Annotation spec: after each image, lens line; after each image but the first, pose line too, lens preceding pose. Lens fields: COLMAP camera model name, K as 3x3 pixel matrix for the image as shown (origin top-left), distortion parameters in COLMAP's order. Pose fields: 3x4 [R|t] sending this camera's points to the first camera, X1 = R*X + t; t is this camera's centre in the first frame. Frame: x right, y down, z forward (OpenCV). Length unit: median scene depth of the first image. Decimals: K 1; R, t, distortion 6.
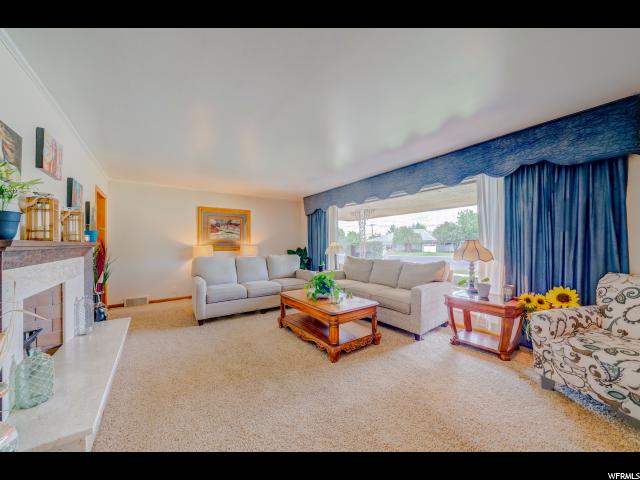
lens RADIAL K [[229.3, 0, 312.5], [0, 229.3, 239.5], [0, 0, 1]] dist [-0.001705, -0.000170]
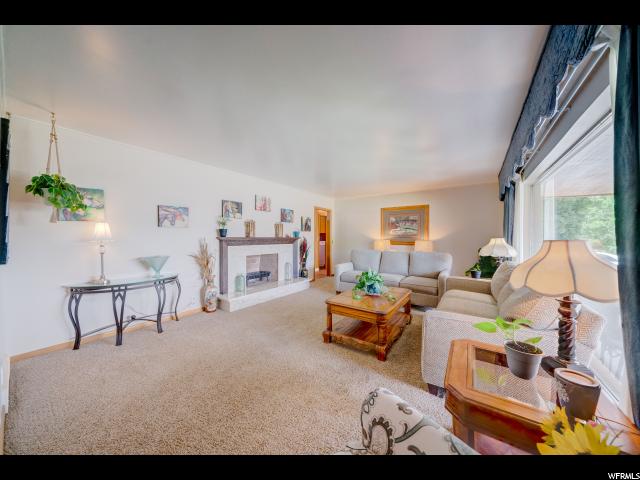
lens RADIAL K [[229.3, 0, 312.5], [0, 229.3, 239.5], [0, 0, 1]] dist [-0.001705, -0.000170]
pose [[0.311439, 0.020755, -0.950039, 0.528101], [0.004894, 0.999713, 0.023445, -0.006896], [0.950253, -0.011951, 0.311248, 0.263111]]
